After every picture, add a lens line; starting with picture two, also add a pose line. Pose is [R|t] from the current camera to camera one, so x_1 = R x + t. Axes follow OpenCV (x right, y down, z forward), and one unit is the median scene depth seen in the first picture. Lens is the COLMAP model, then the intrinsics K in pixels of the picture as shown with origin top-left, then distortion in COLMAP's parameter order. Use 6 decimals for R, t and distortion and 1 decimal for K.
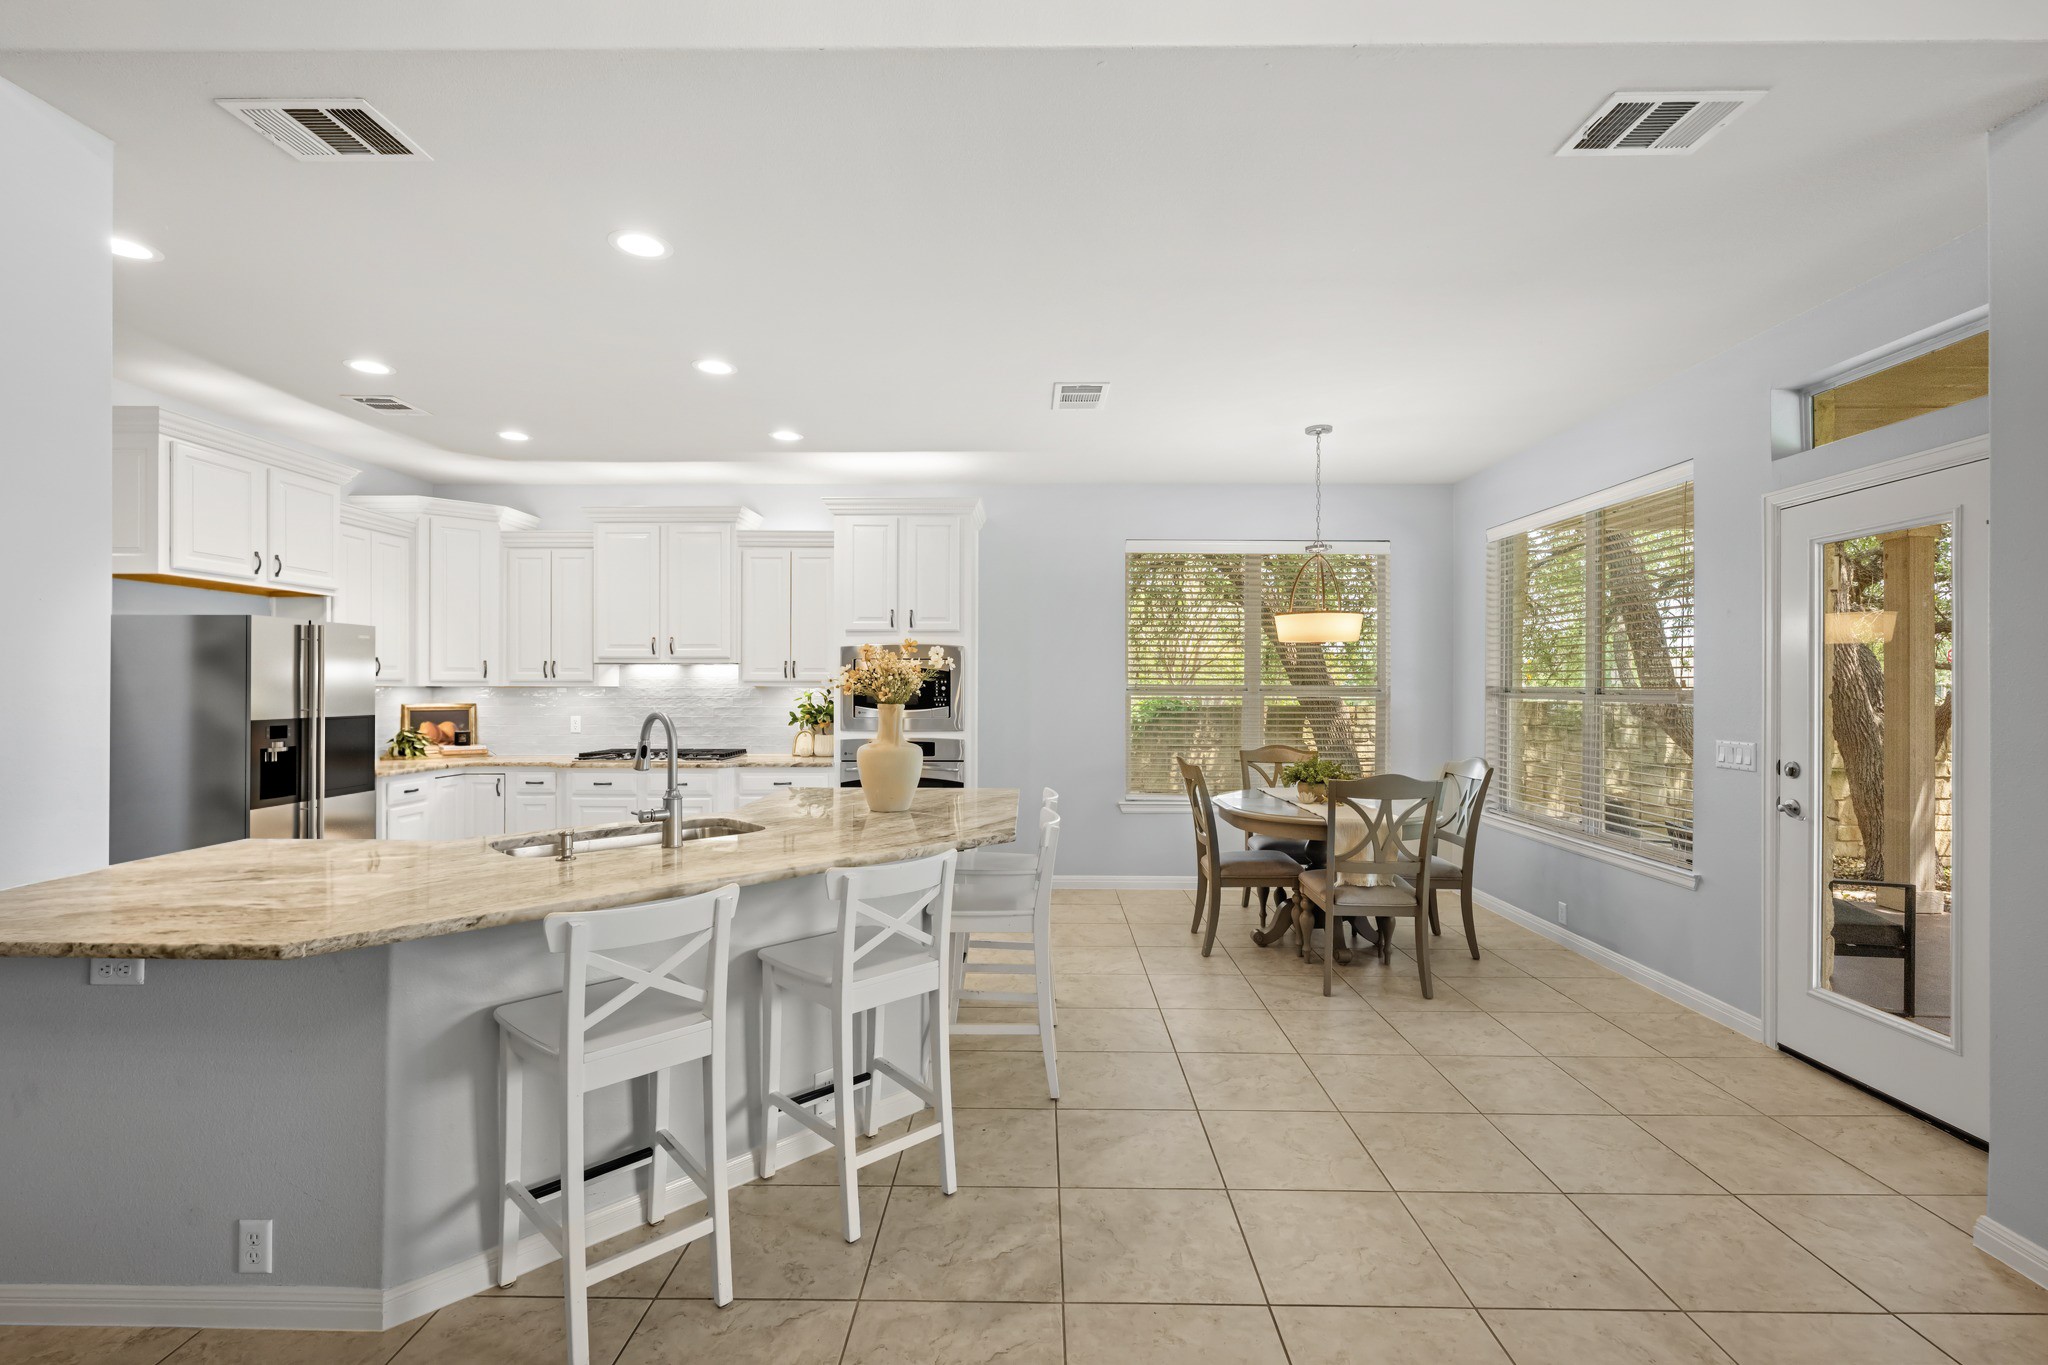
lens RADIAL K [[909.2, 0, 1032.9], [0, 909.2, 691.6], [0, 0, 1]] dist [-0.005586, -0.000427]
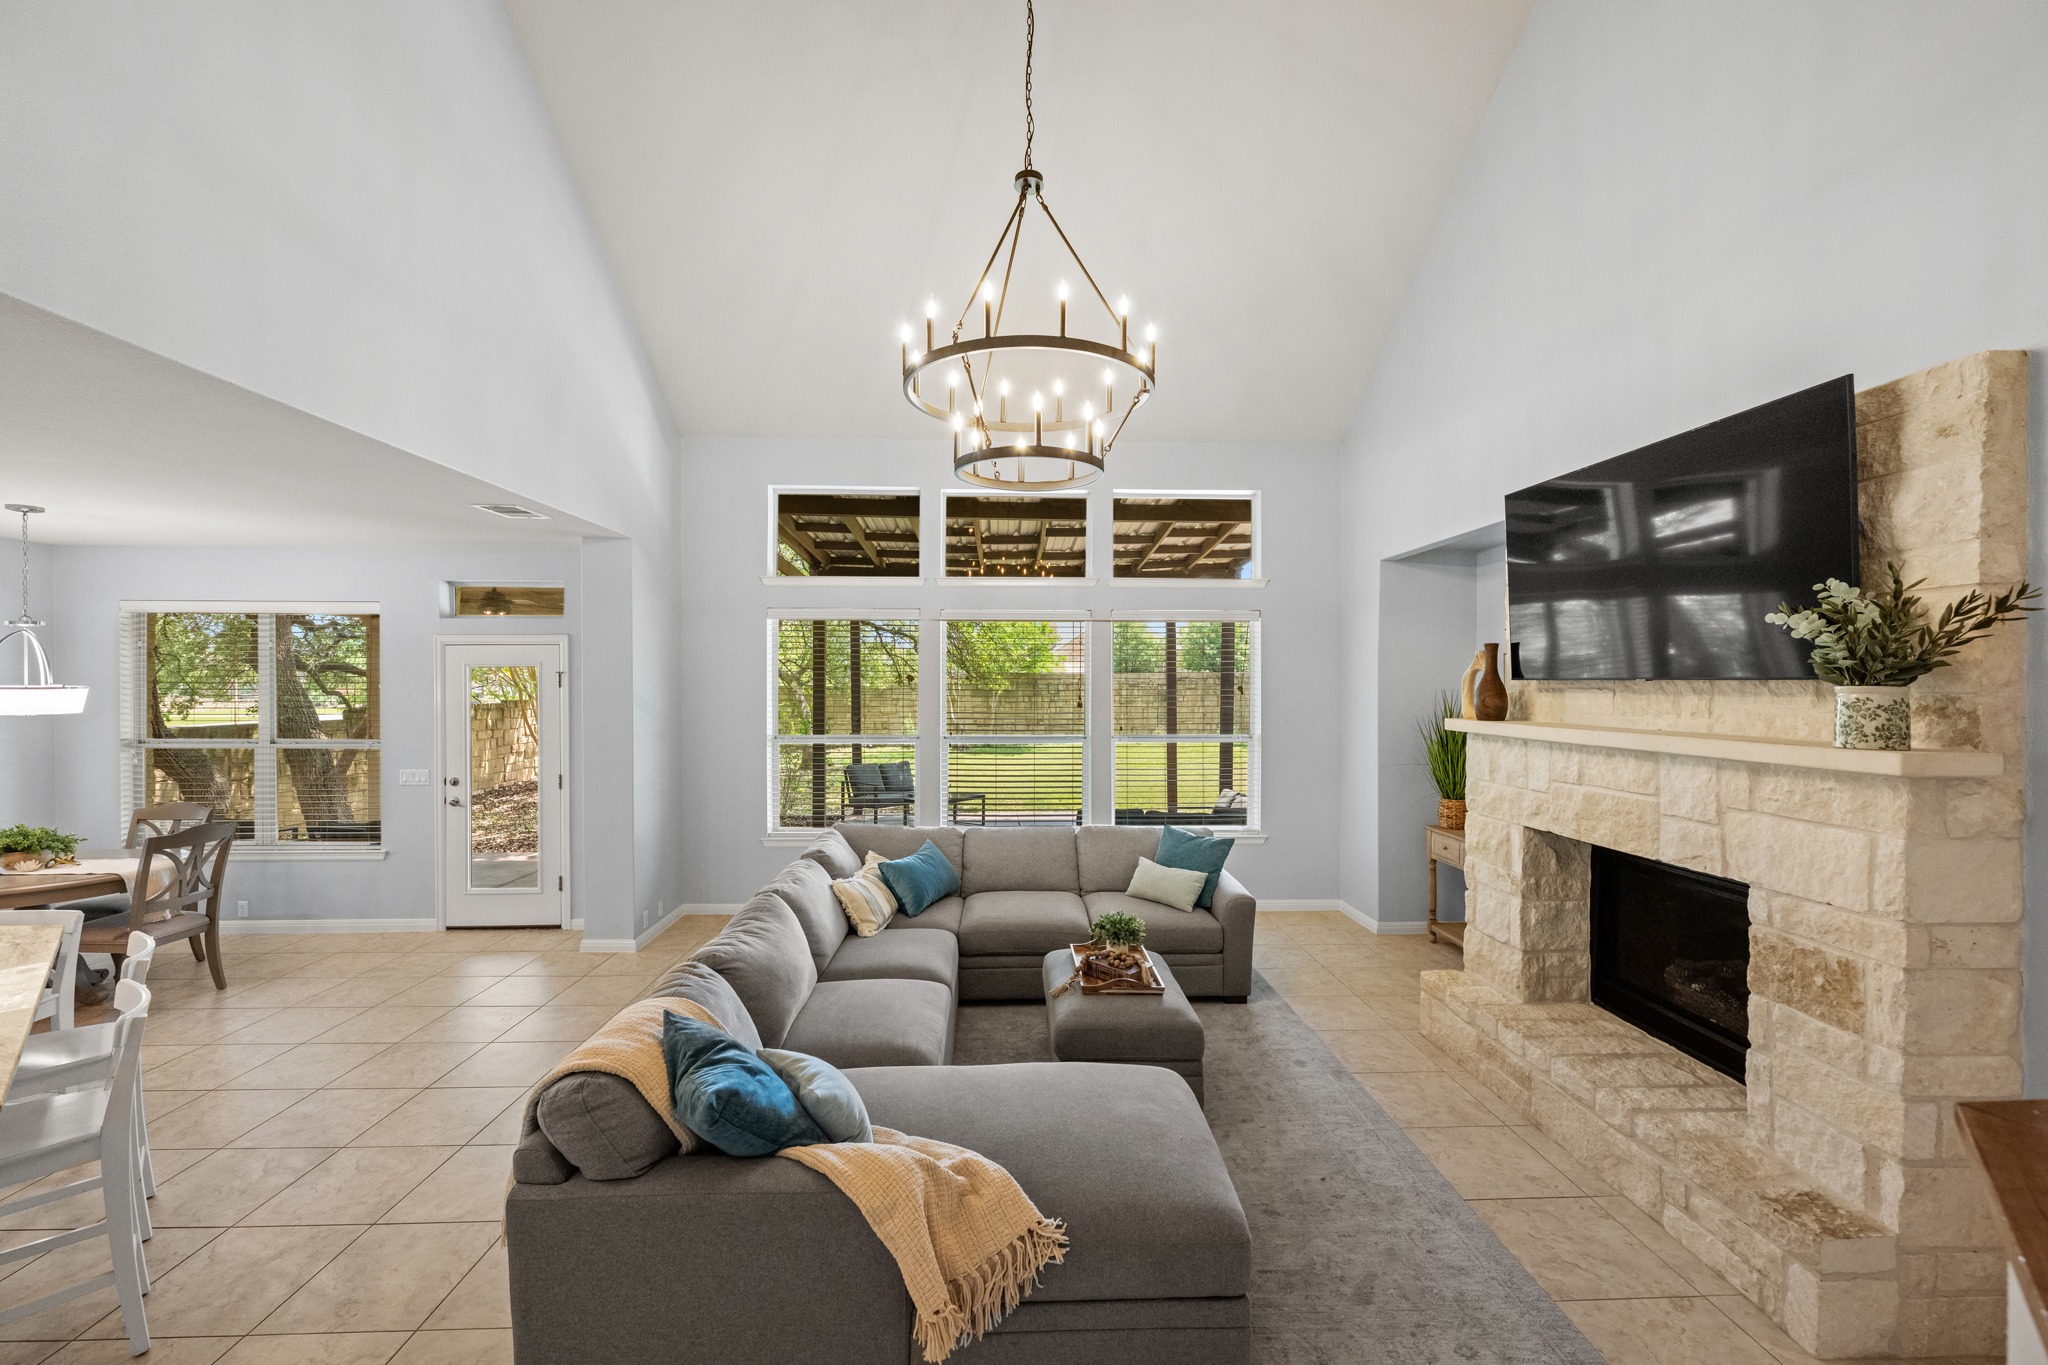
lens RADIAL K [[813.0, 0, 1024.0], [0, 813.0, 682.5], [0, 0, 1]] dist [0.000164, -0.000133]
pose [[-0.040489, -0.003847, 0.999173, -0.569840], [0.004435, 0.999982, 0.004030, -0.076936], [-0.999170, 0.004594, -0.040471, -0.085660]]
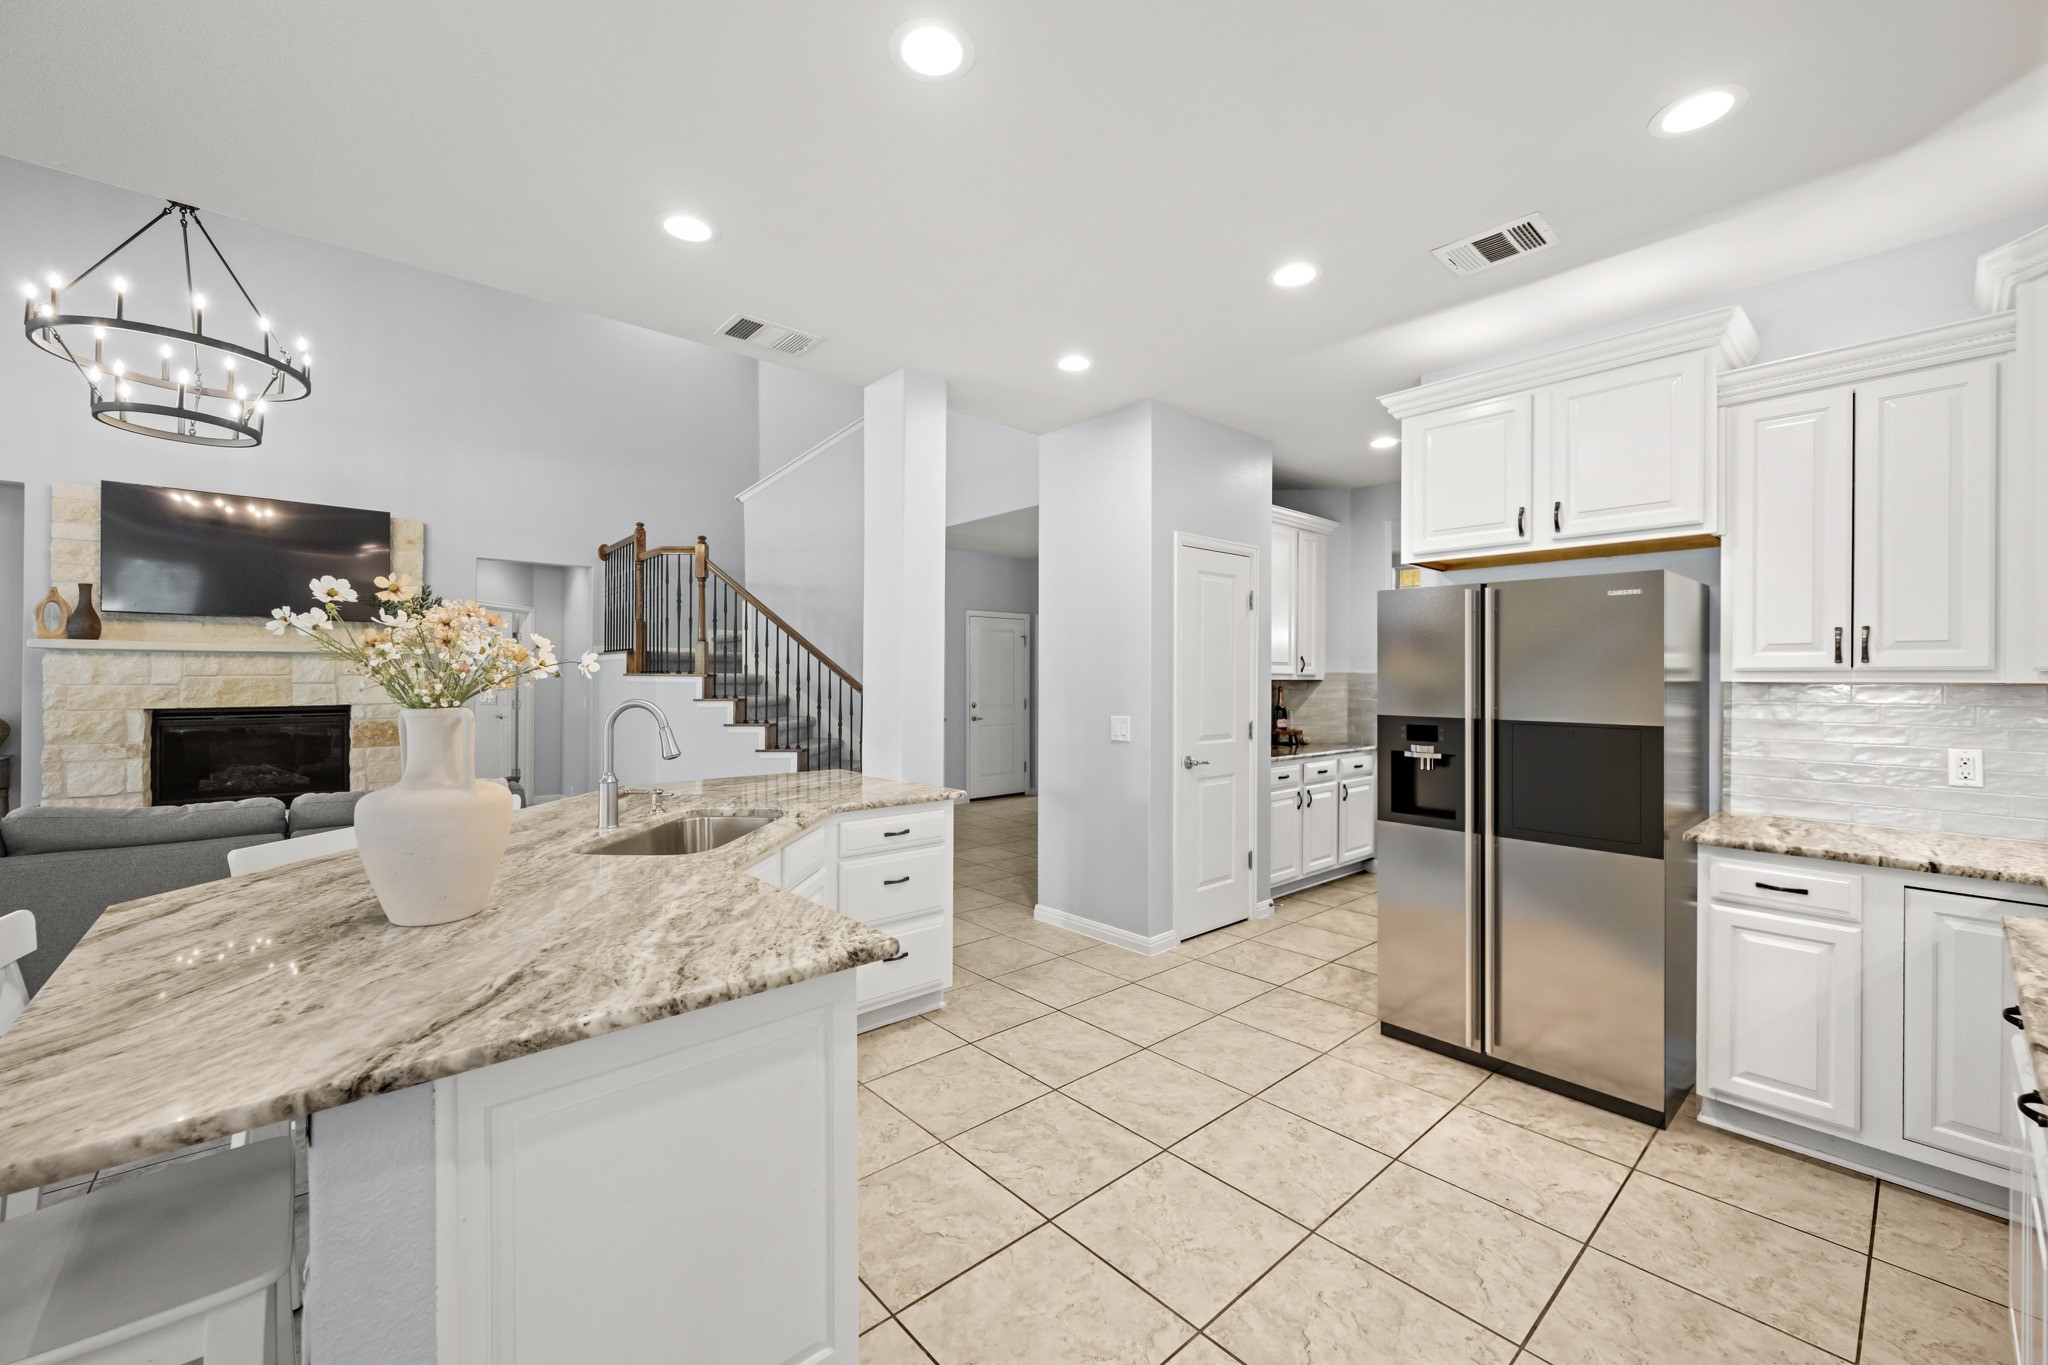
lens RADIAL K [[813.0, 0, 1024.0], [0, 813.0, 682.5], [0, 0, 1]] dist [0.000164, -0.000133]
pose [[-0.741161, -0.001379, -0.671326, -0.050485], [-0.008216, 0.999942, 0.007018, -0.003688], [0.671277, 0.010717, -0.741129, 0.960240]]
